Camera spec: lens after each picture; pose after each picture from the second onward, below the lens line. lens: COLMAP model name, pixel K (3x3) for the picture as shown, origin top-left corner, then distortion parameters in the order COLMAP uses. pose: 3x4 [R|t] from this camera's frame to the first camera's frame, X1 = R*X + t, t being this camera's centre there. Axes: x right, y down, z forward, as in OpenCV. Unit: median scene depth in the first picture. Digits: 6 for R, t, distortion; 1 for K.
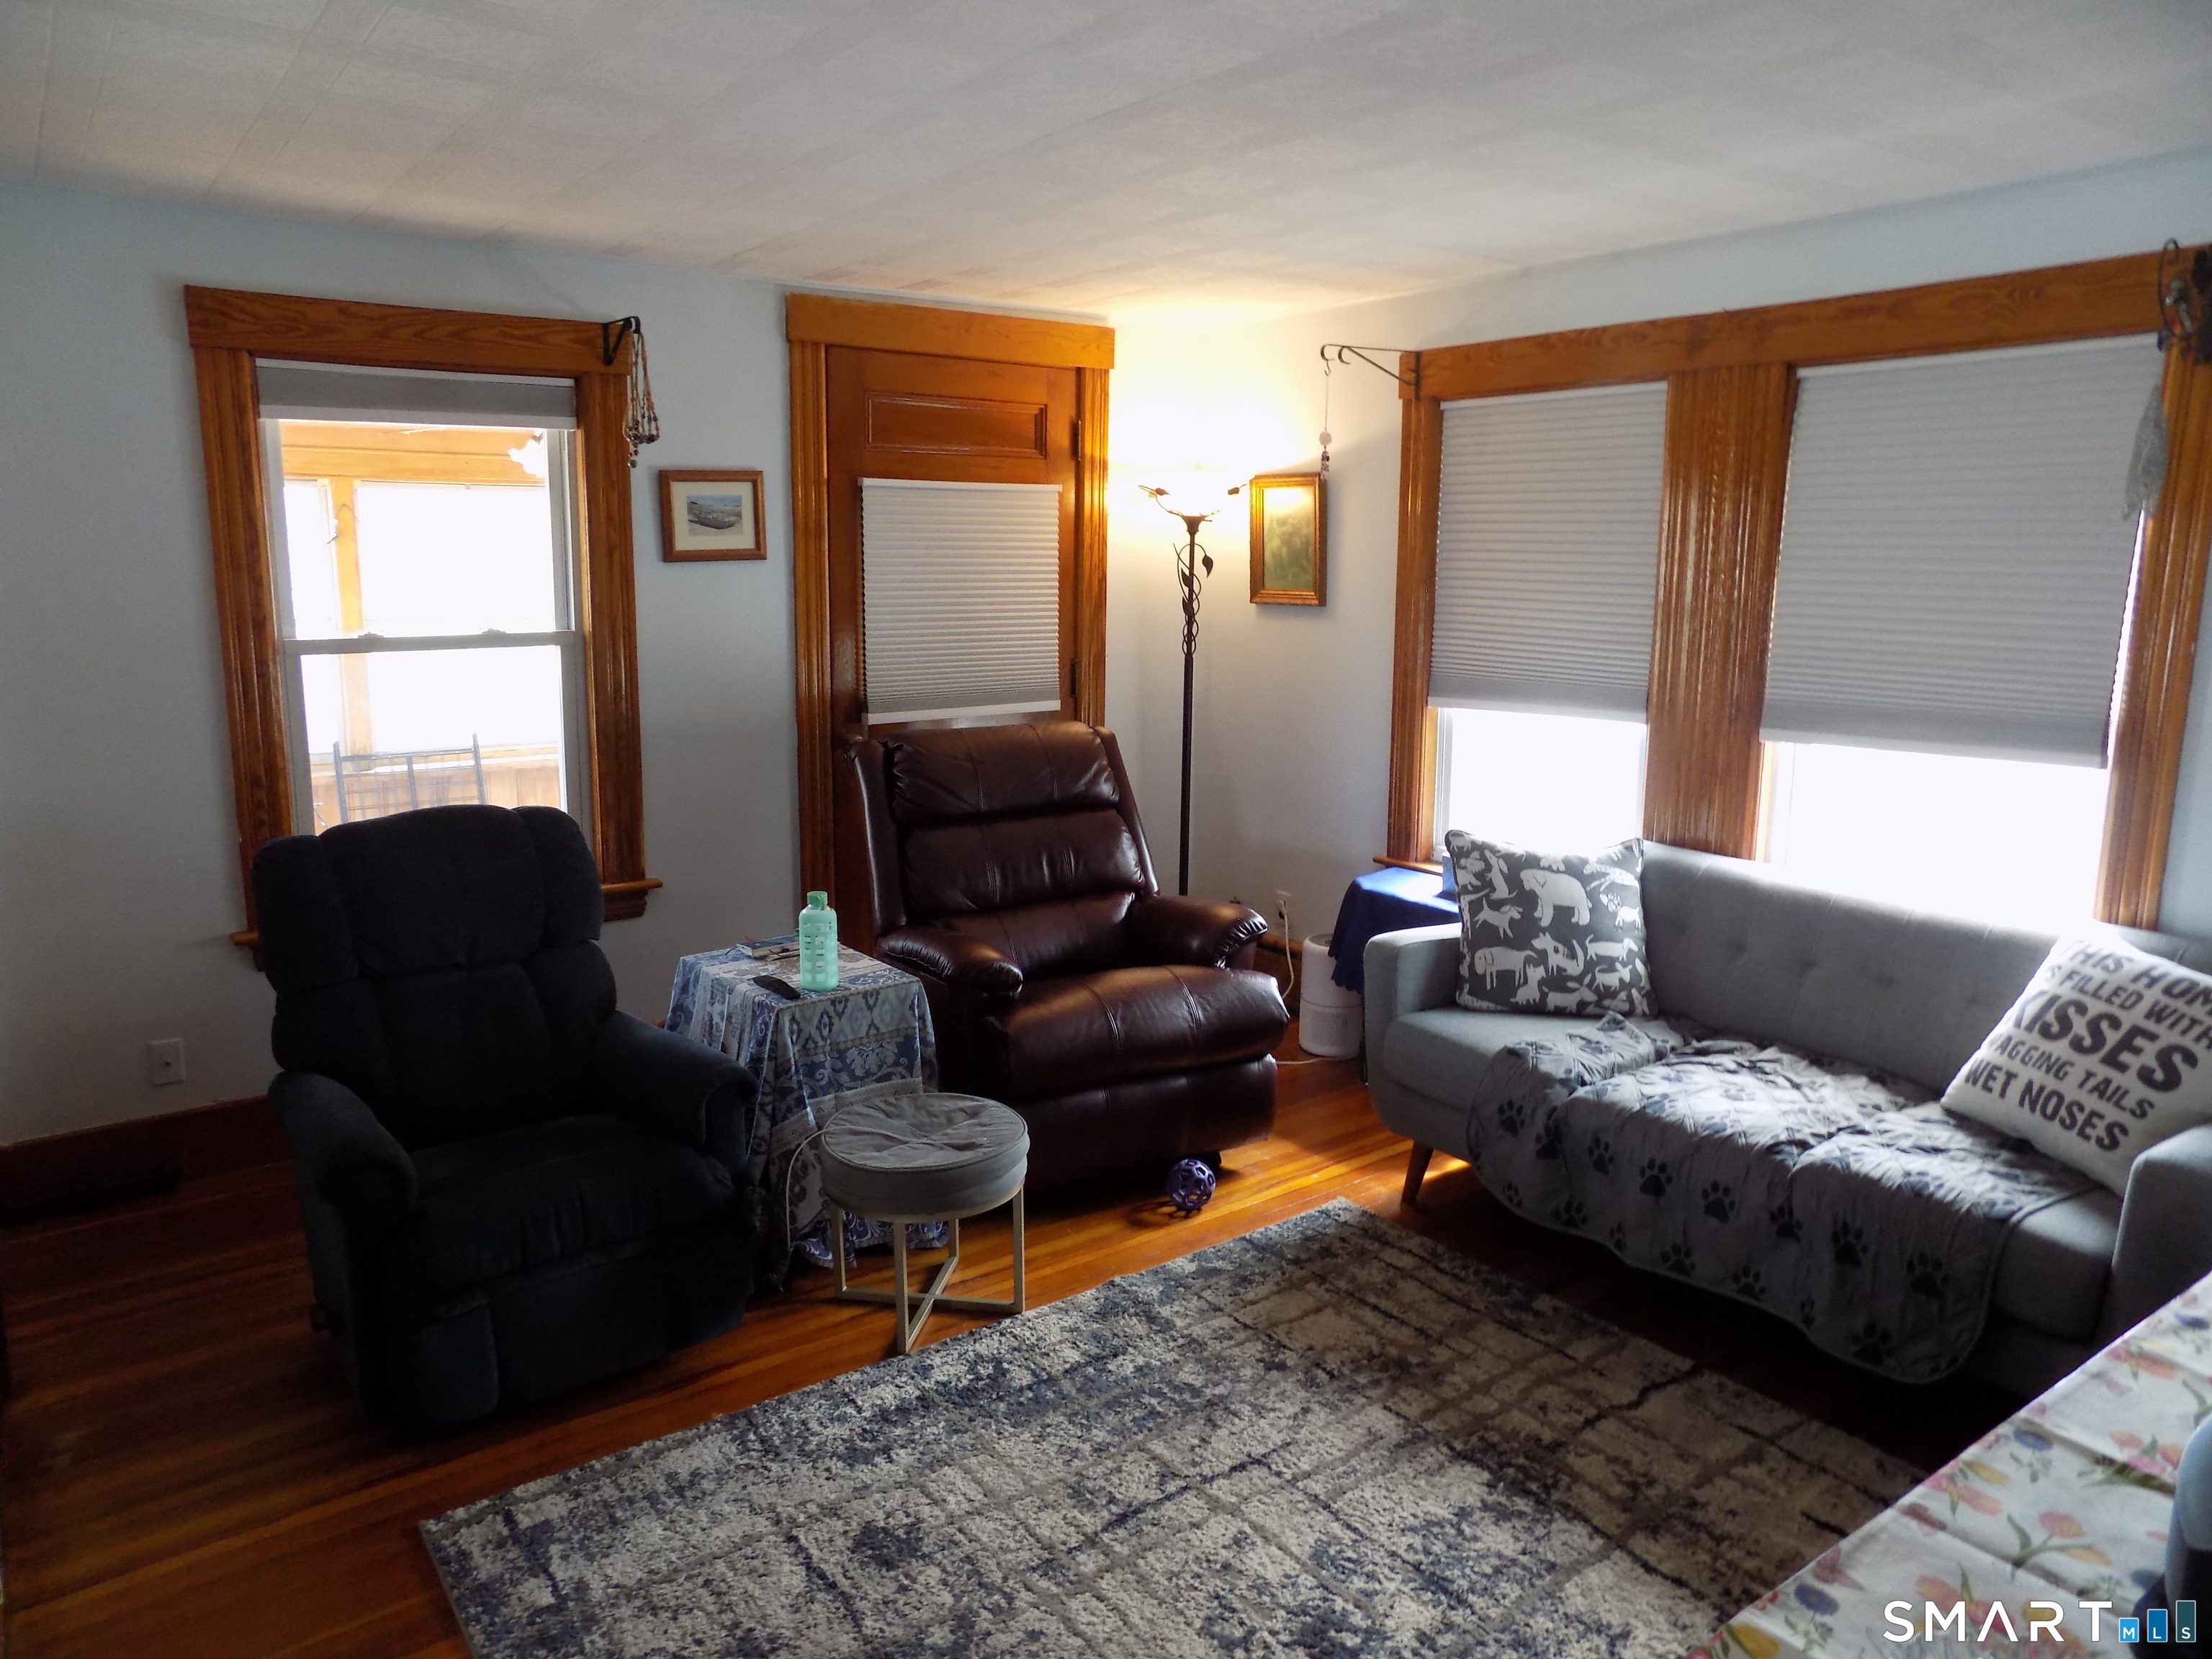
lens RADIAL K [[1514.8, 0, 1106.0], [0, 1514.8, 829.5], [0, 0, 1]] dist [-0.069351, 0.078761]
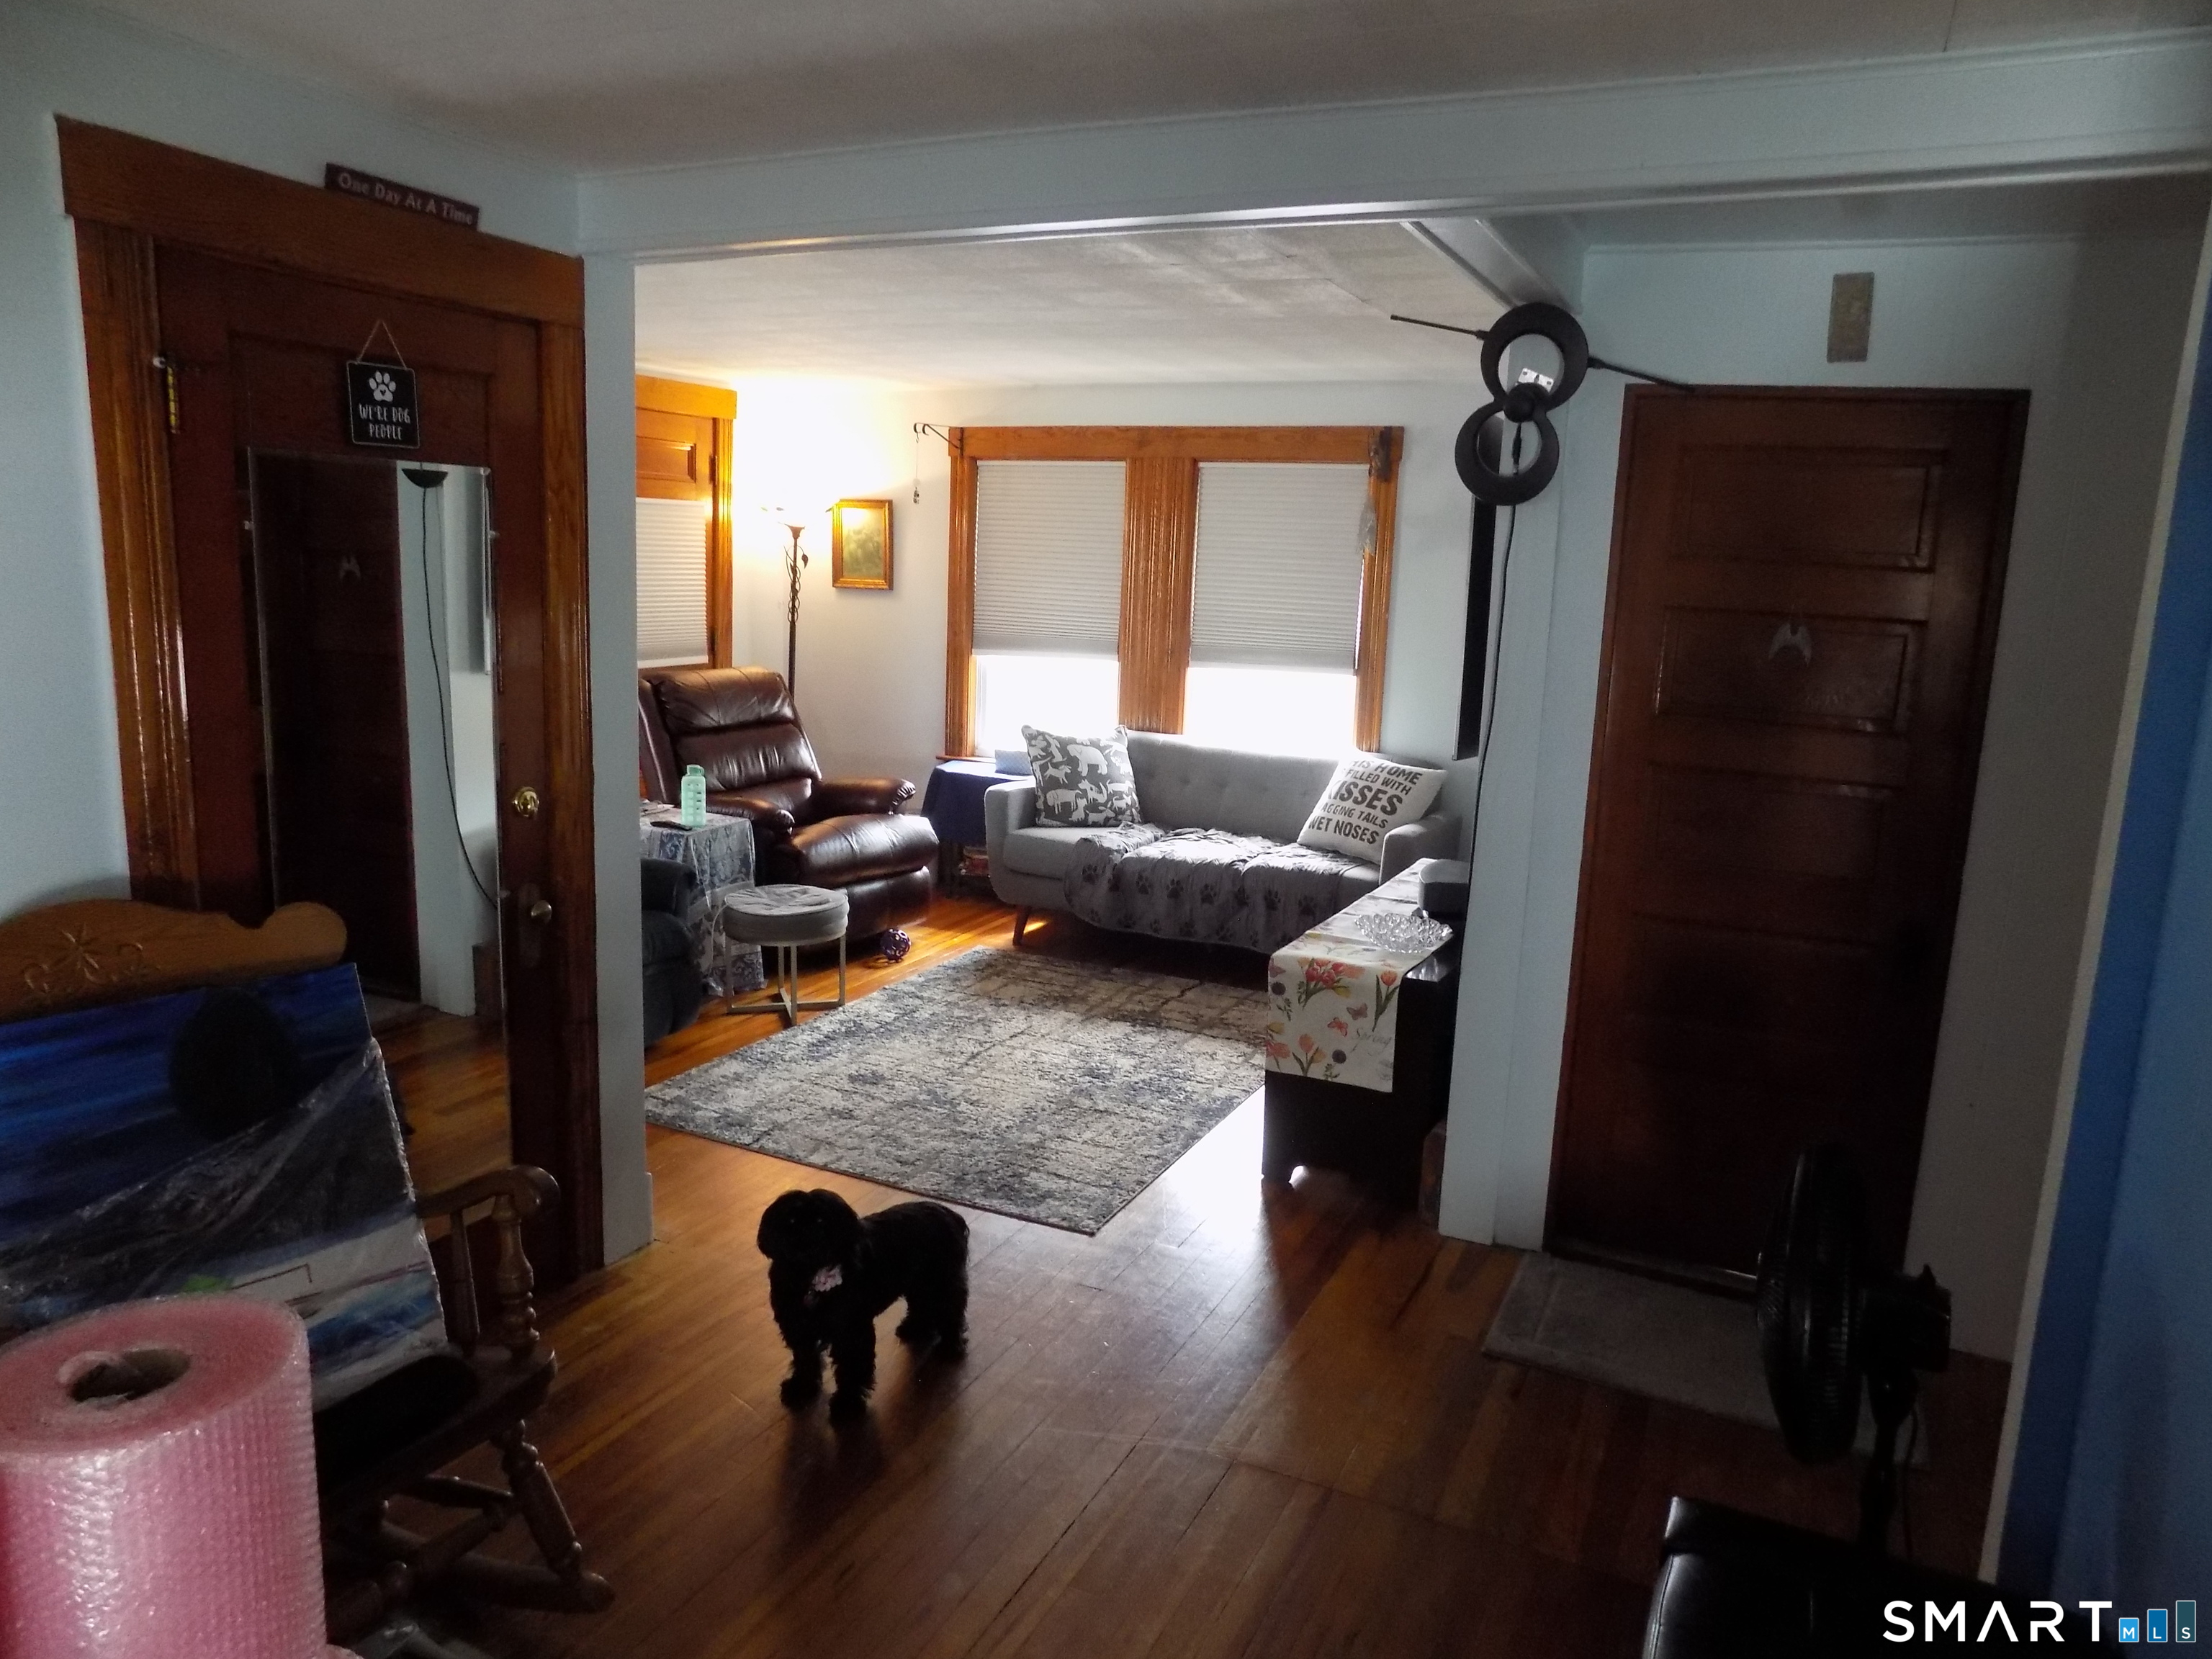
lens RADIAL K [[1514.8, 0, 1106.0], [0, 1514.8, 829.5], [0, 0, 1]] dist [-0.069351, 0.078761]
pose [[0.888315, -0.057281, 0.455649, -0.526275], [0.052369, 0.998353, 0.023409, 0.093610], [-0.456240, 0.003067, 0.889852, -0.612041]]
